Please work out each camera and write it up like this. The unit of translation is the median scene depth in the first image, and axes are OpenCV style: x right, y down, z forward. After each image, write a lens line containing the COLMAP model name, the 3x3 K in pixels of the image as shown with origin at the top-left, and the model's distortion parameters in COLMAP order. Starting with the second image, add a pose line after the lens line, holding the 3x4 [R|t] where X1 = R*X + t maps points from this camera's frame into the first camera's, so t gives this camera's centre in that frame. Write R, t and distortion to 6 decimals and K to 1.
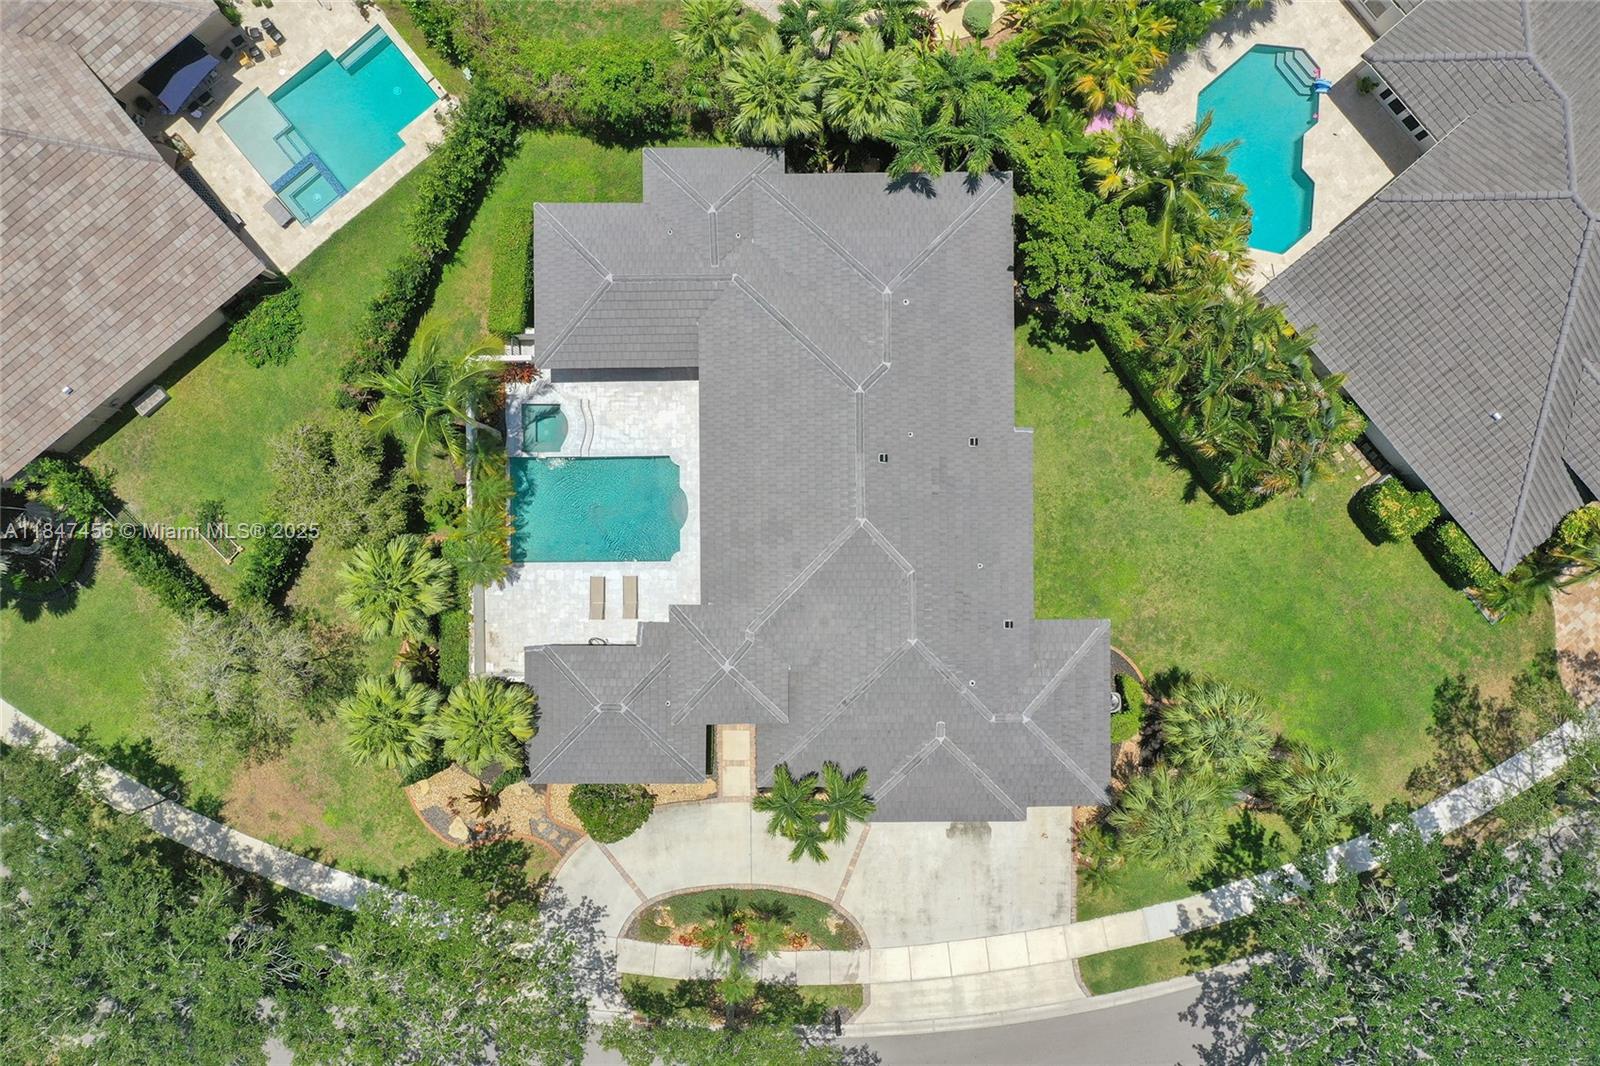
lens RADIAL K [[1260.0, 0, 800.0], [0, 1260.0, 533.0], [0, 0, 1]] dist [0.000251, 0.001269]
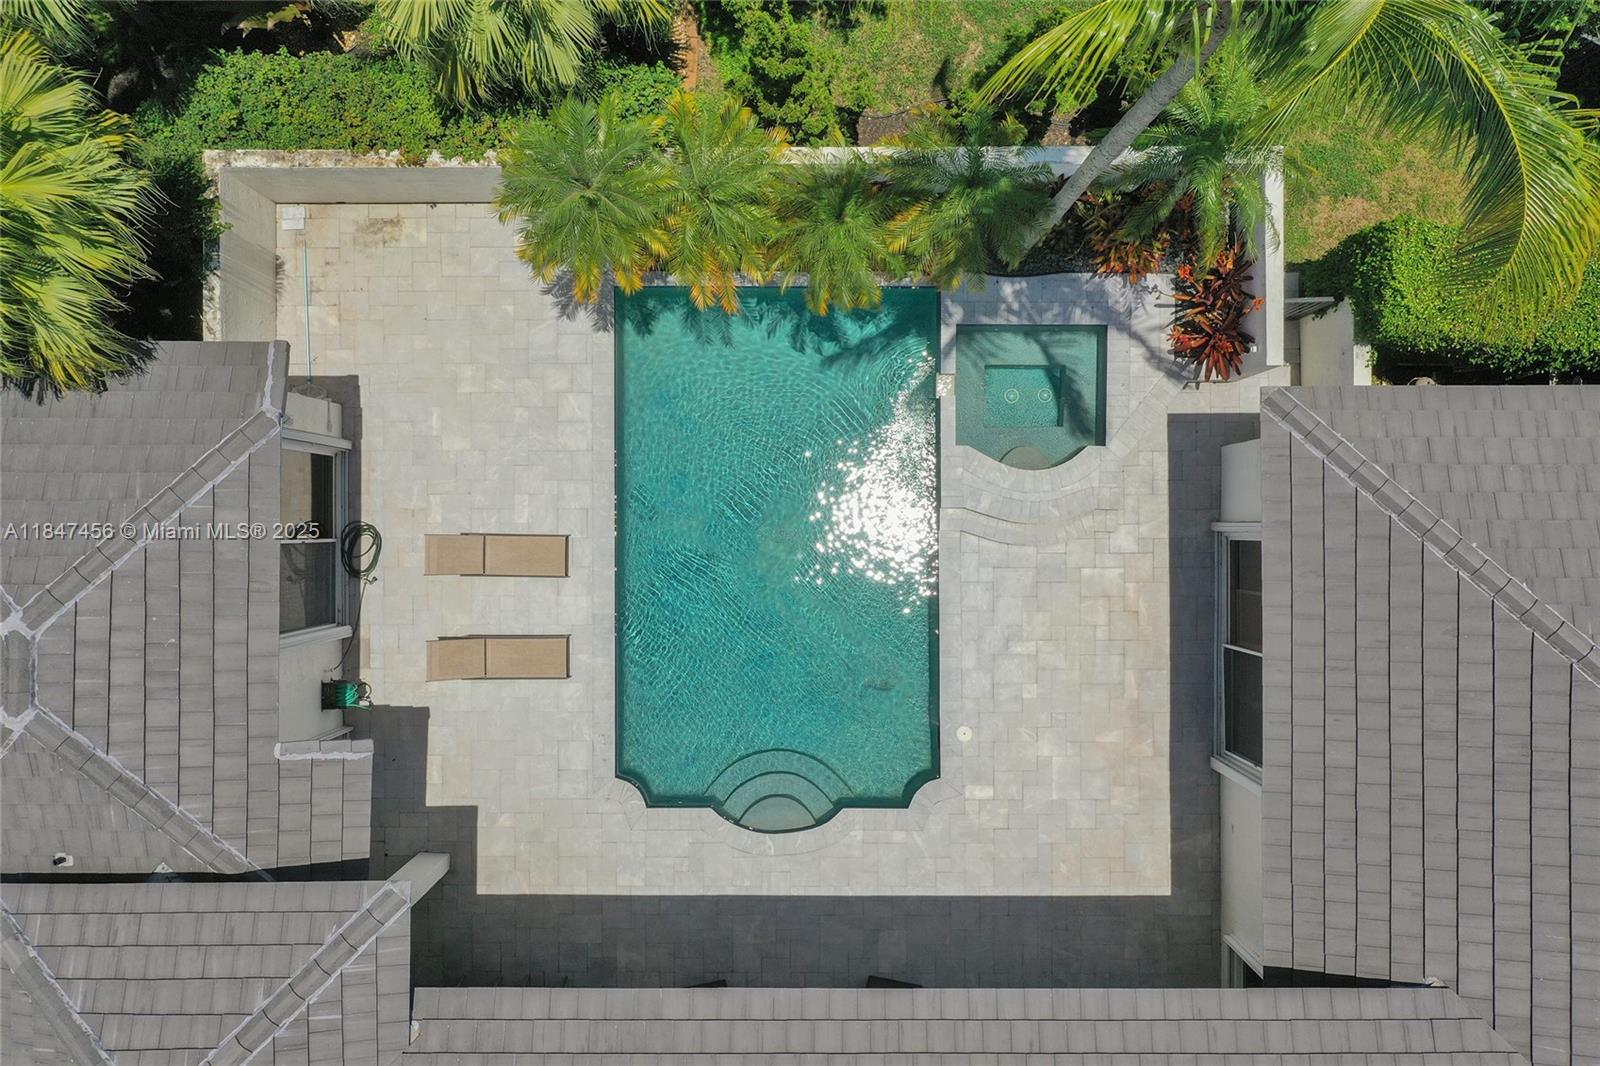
lens RADIAL K [[1260.0, 0, 800.0], [0, 1260.0, 533.0], [0, 0, 1]] dist [0.000251, 0.001269]
pose [[-0.008055, 0.999922, 0.009566, -0.169823], [-0.999963, -0.008084, 0.002911, -0.025827], [0.002988, -0.009543, 0.999950, 0.678526]]
